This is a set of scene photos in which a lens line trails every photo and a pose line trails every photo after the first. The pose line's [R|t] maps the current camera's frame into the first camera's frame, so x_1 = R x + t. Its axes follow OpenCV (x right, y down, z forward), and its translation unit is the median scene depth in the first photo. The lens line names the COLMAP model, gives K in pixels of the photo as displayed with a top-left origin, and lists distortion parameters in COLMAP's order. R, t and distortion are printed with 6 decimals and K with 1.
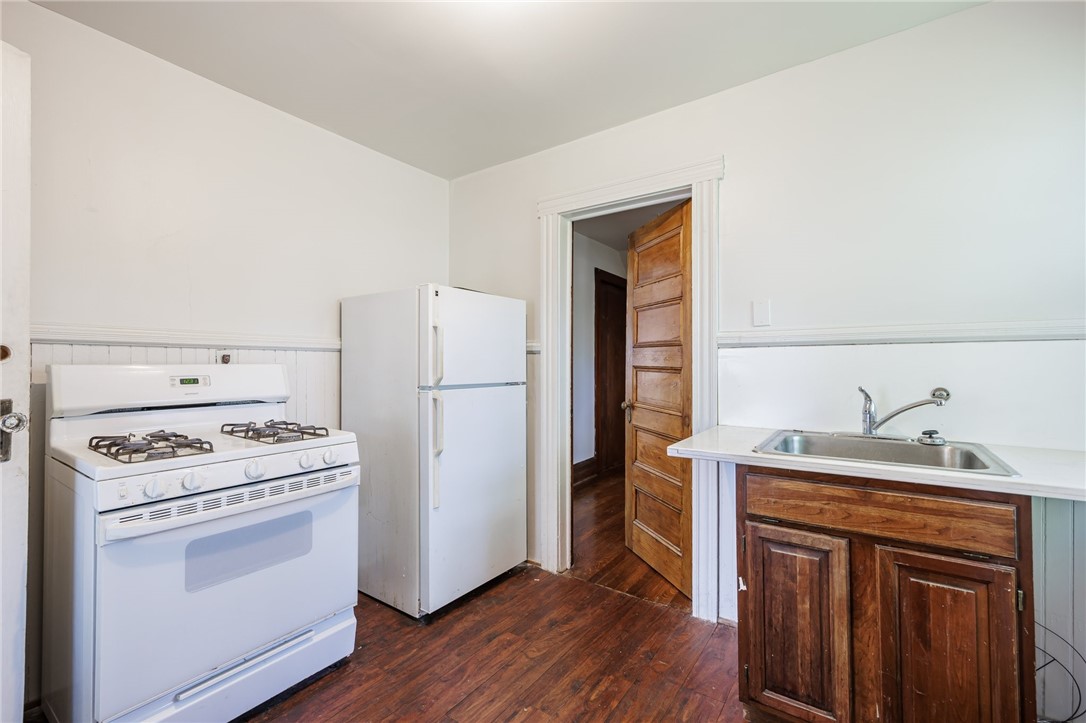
lens RADIAL K [[470.2, 0, 545.4], [0, 470.2, 362.2], [0, 0, 1]] dist [0.004585, 0.000661]
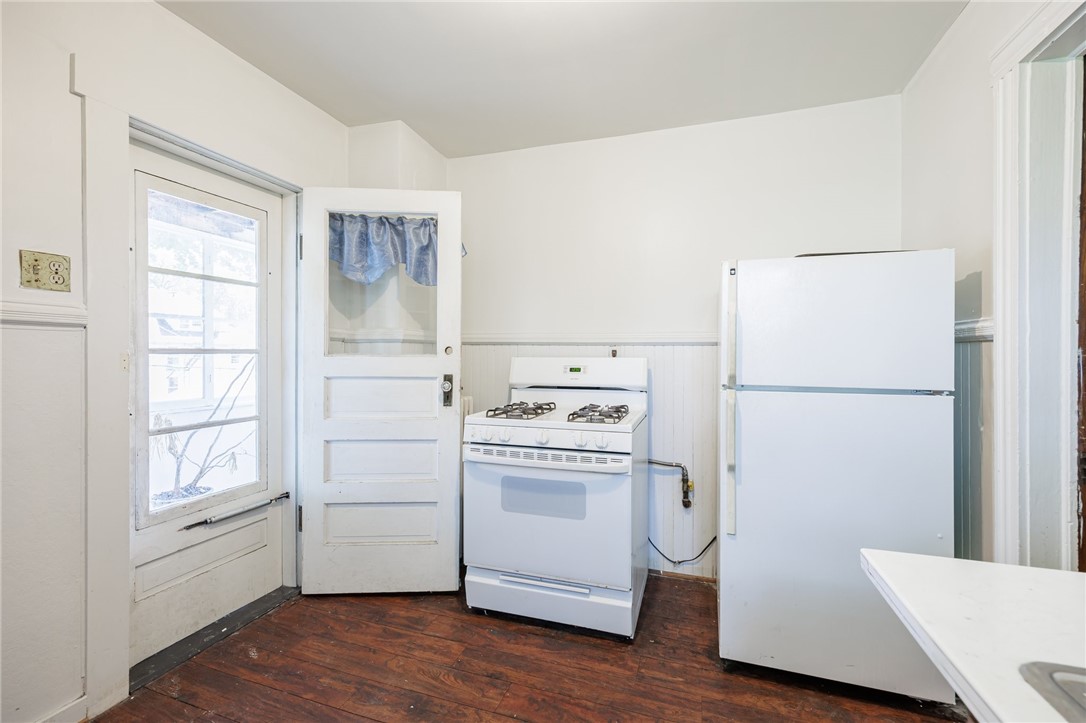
lens RADIAL K [[470.2, 0, 548.2], [0, 470.2, 356.0], [0, 0, 1]] dist [0.004585, 0.000661]
pose [[0.284128, 0.000524, -0.958786, 0.550057], [-0.003248, 0.999995, -0.000416, 0.001495], [0.958781, 0.003232, 0.284129, 0.549603]]
